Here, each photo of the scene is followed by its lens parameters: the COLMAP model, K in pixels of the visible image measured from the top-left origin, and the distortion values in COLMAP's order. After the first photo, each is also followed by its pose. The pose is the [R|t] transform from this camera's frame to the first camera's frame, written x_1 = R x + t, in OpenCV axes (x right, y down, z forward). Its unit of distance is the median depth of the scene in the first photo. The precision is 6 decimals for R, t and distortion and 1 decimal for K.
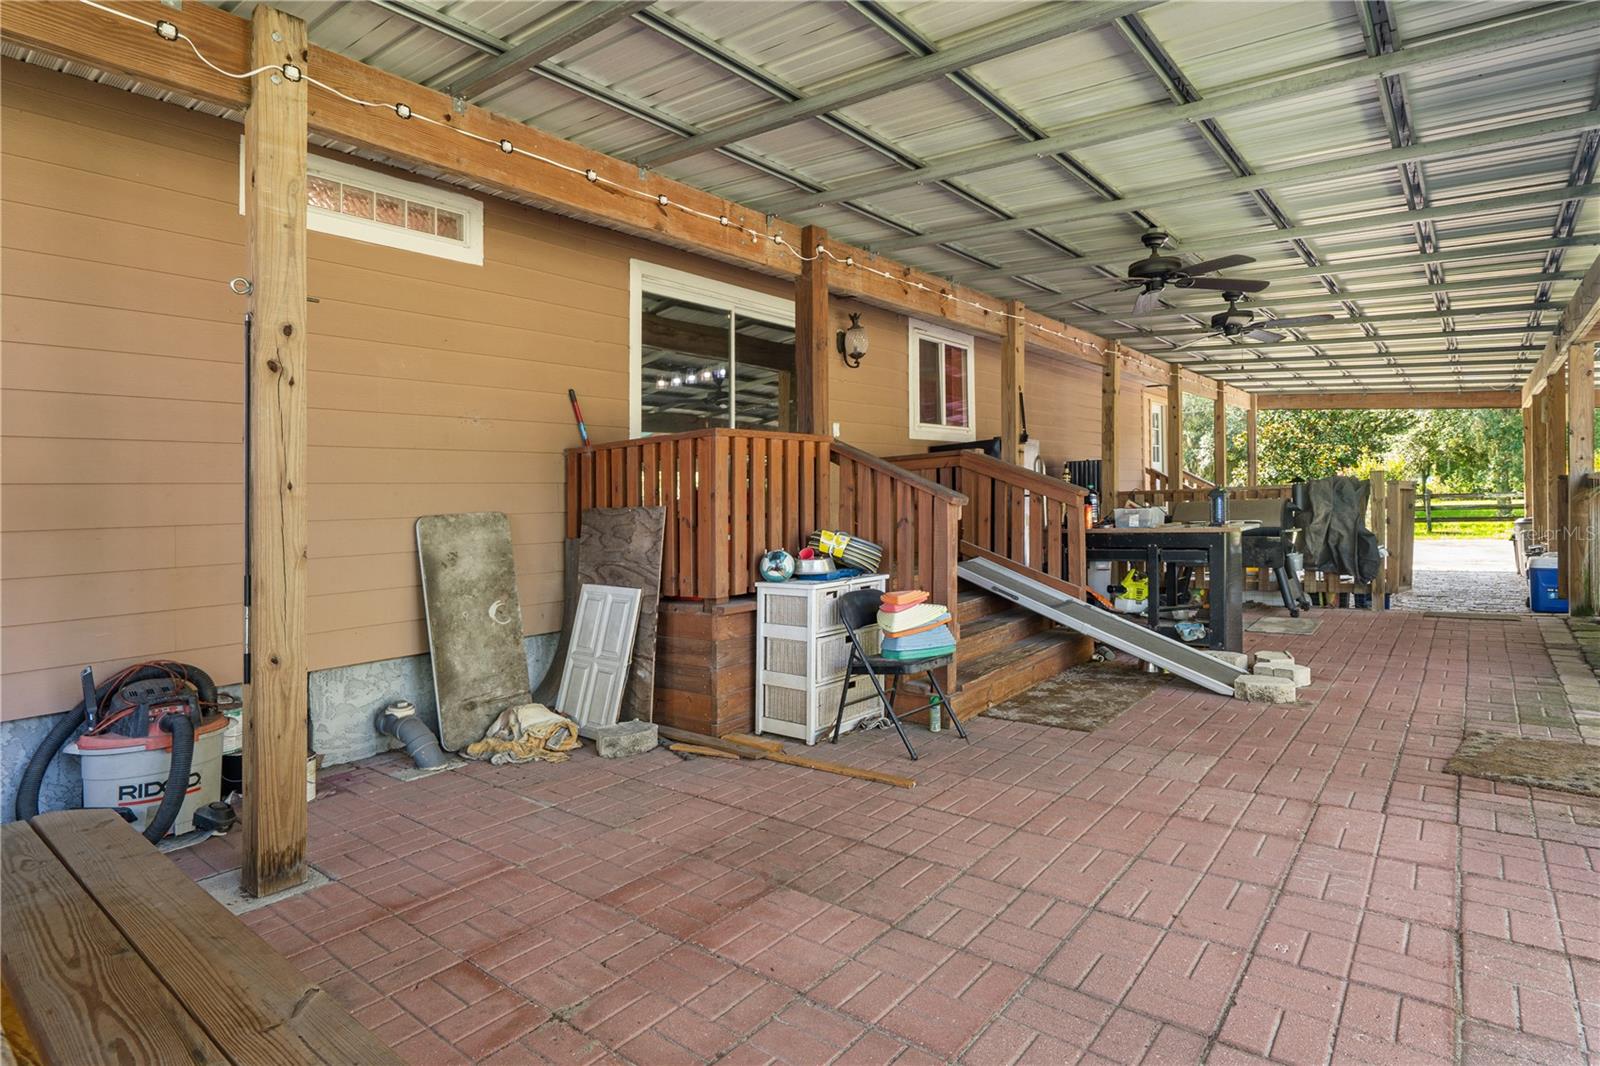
lens RADIAL K [[796.0, 0, 800.0], [0, 796.0, 533.0], [0, 0, 1]] dist [-0.000834, 0.000125]
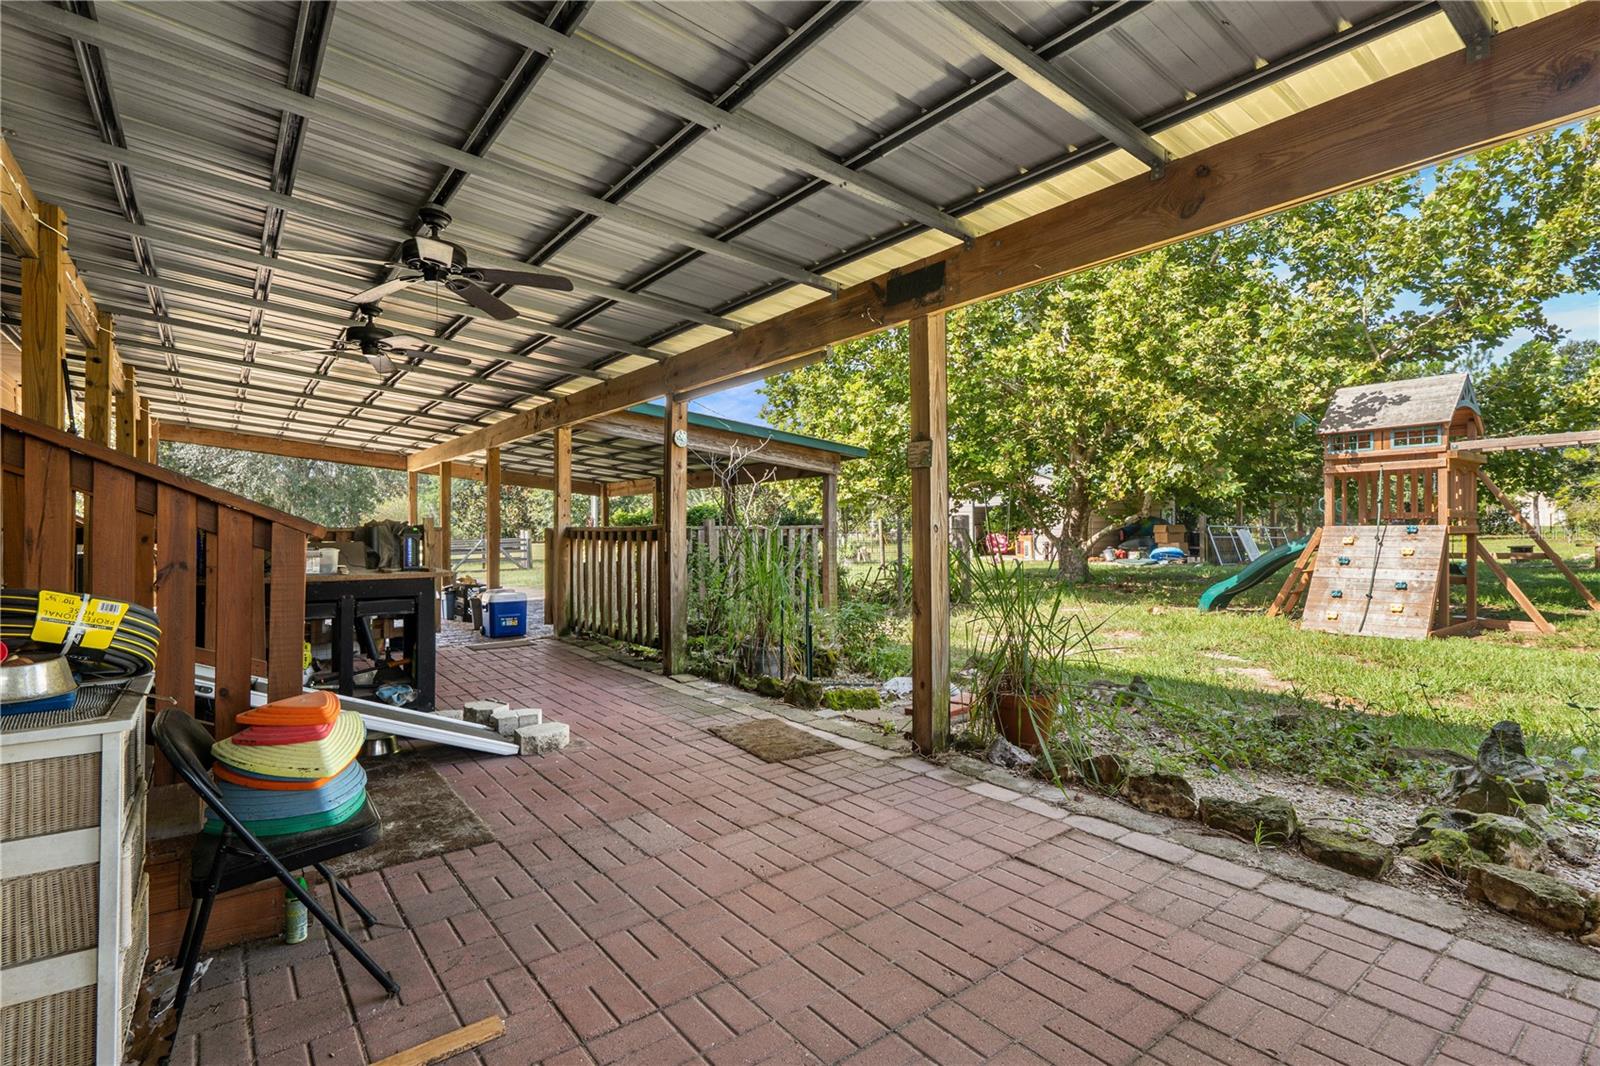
lens RADIAL K [[796.0, 0, 800.0], [0, 796.0, 533.0], [0, 0, 1]] dist [-0.000834, 0.000125]
pose [[0.226565, 0.024407, 0.973690, -0.250254], [0.026831, 0.999150, -0.031288, -0.009216], [-0.973626, 0.033214, 0.225718, 0.431066]]
